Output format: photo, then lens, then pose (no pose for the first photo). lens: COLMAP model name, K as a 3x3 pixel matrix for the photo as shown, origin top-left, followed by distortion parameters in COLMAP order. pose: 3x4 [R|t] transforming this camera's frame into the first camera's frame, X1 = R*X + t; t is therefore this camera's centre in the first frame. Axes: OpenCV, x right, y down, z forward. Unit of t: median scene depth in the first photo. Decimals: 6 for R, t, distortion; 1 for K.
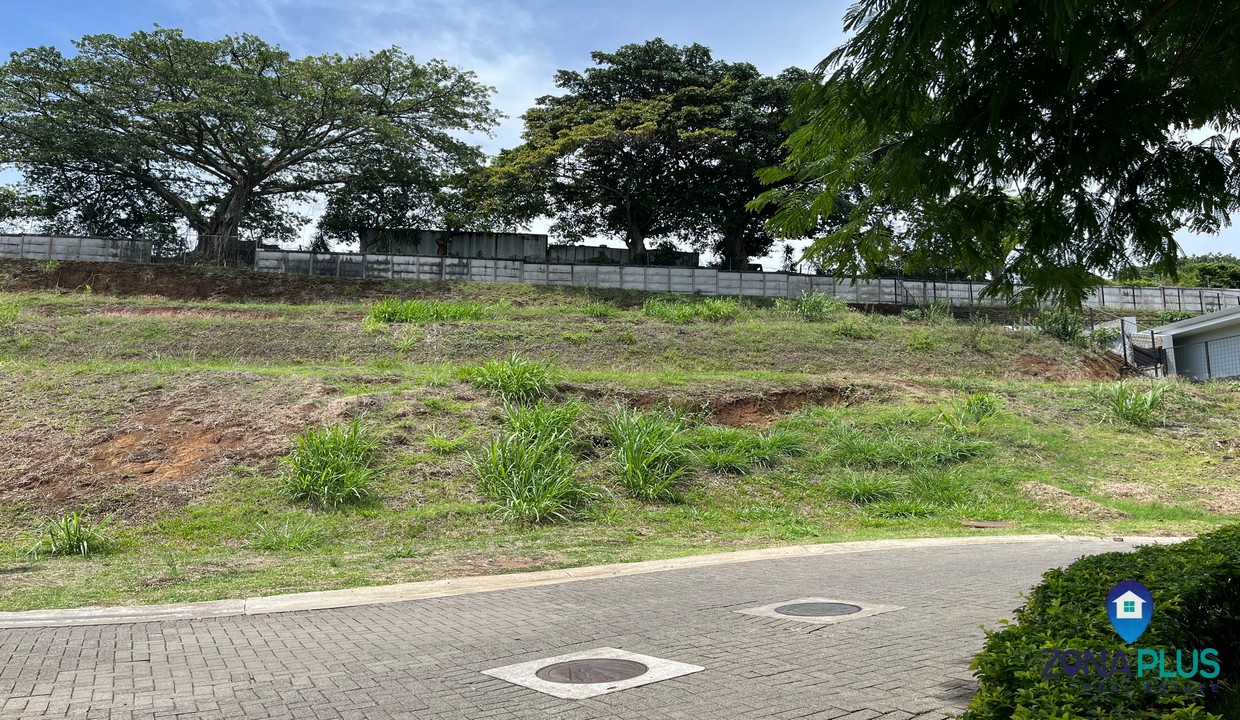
lens RADIAL K [[947.8, 0, 619.9], [0, 947.8, 344.1], [0, 0, 1]] dist [0.030812, -0.003720]
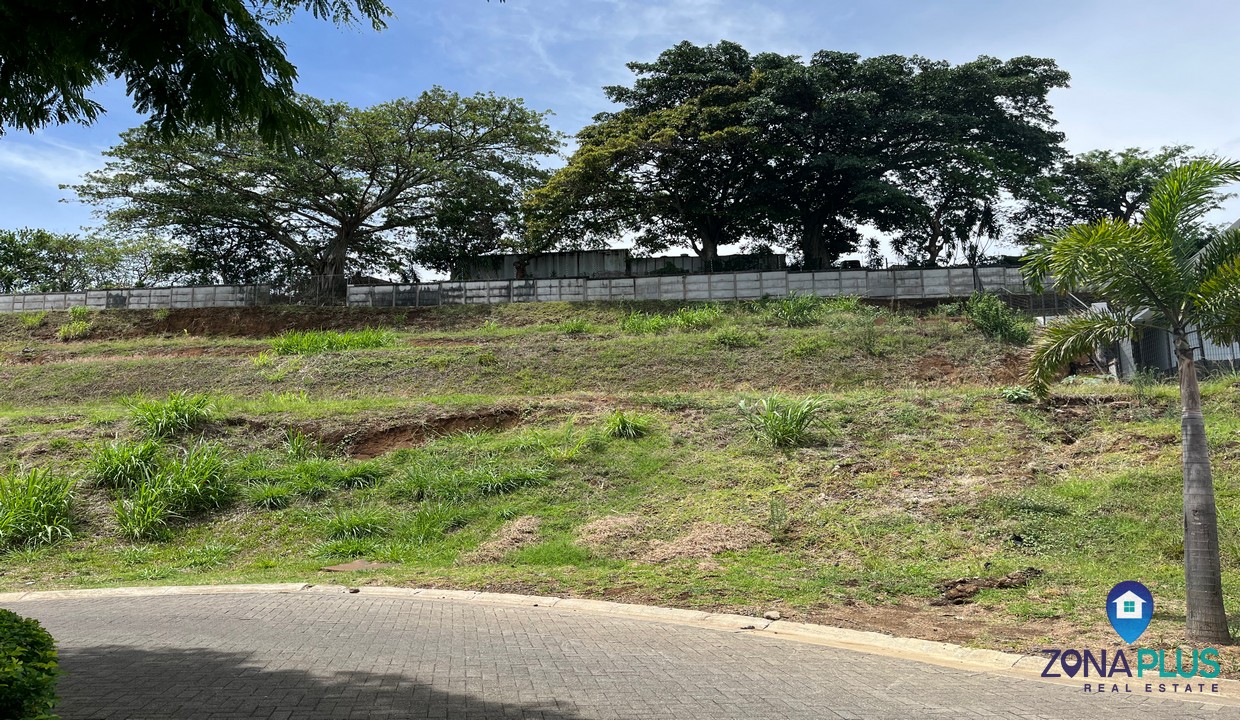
lens RADIAL K [[932.7, 0, 585.5], [0, 932.7, 362.3], [0, 0, 1]] dist [0.076477, -0.125315]
pose [[0.954587, -0.046991, -0.294205, 0.187586], [0.050437, 0.998719, 0.004132, -0.001173], [0.293634, -0.018783, 0.955733, 0.038159]]
